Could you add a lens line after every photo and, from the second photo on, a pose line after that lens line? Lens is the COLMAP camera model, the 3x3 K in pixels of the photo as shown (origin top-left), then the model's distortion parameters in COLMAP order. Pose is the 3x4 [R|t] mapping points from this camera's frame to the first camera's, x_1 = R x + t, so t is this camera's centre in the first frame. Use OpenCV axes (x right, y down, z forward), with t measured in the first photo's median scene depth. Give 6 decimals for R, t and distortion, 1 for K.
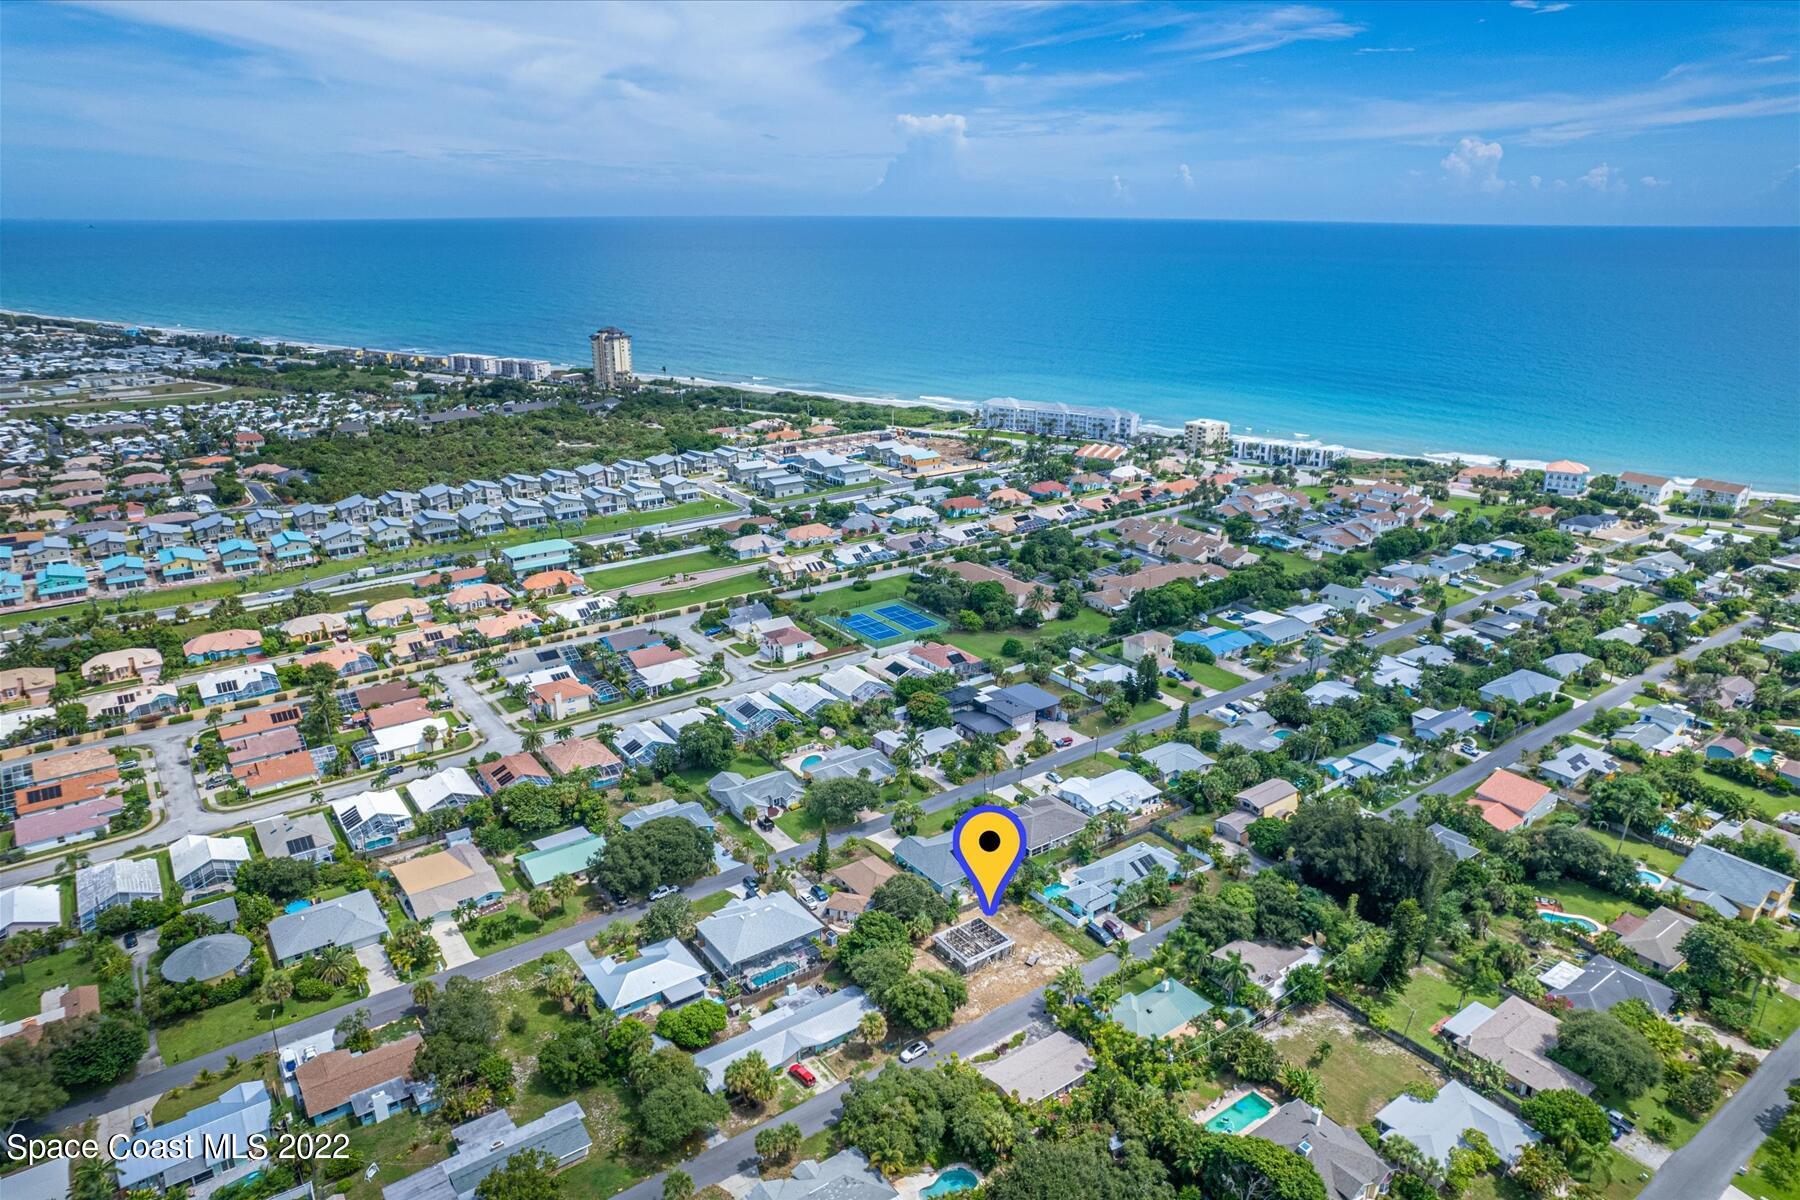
lens RADIAL K [[1157.8, 0, 904.3], [0, 1157.8, 612.1], [0, 0, 1]] dist [-0.061033, 0.052642]
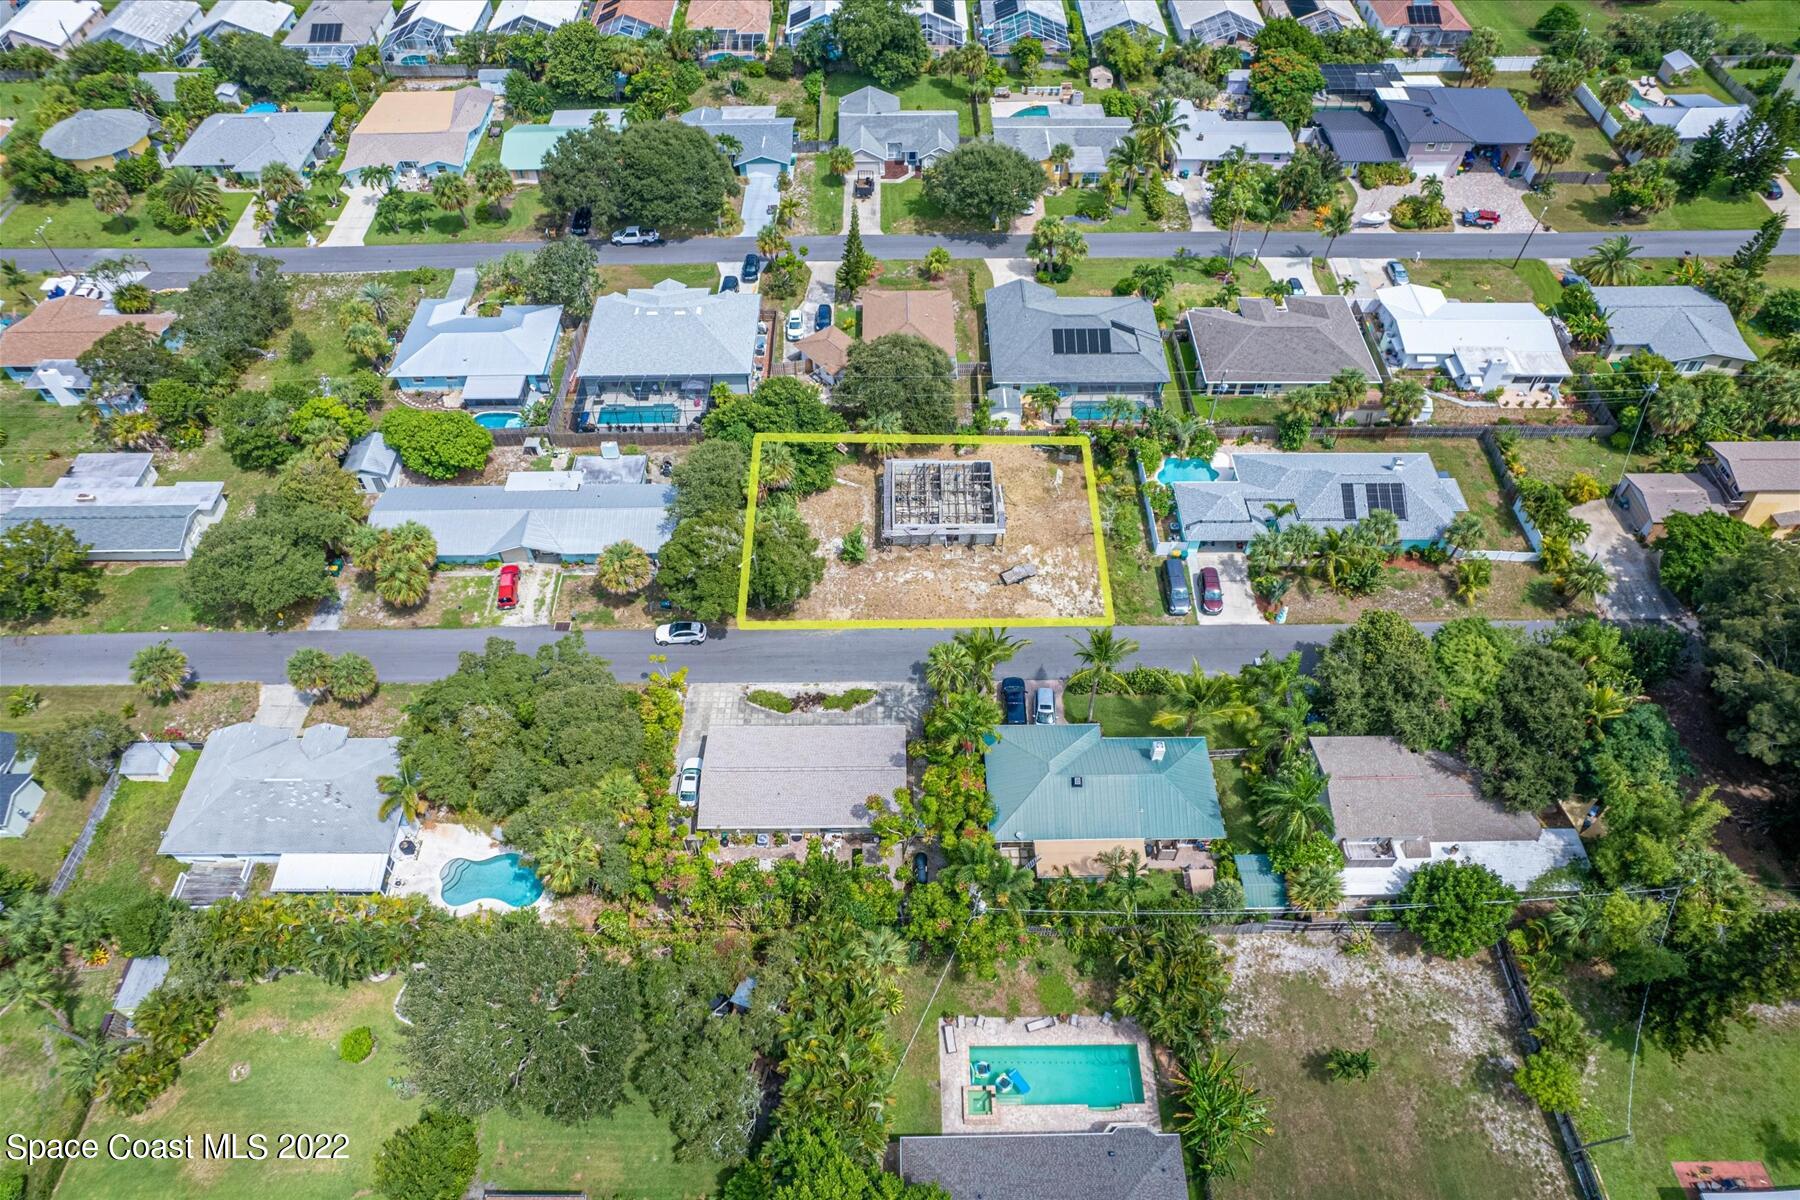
lens RADIAL K [[1142.6, 0, 899.7], [0, 1142.6, 615.2], [0, 0, 1]] dist [-0.064519, 0.048219]
pose [[0.812205, 0.446002, -0.376039, 0.196438], [-0.186385, 0.809201, 0.557184, 0.024078], [0.552797, -0.382460, 0.740365, 0.410594]]
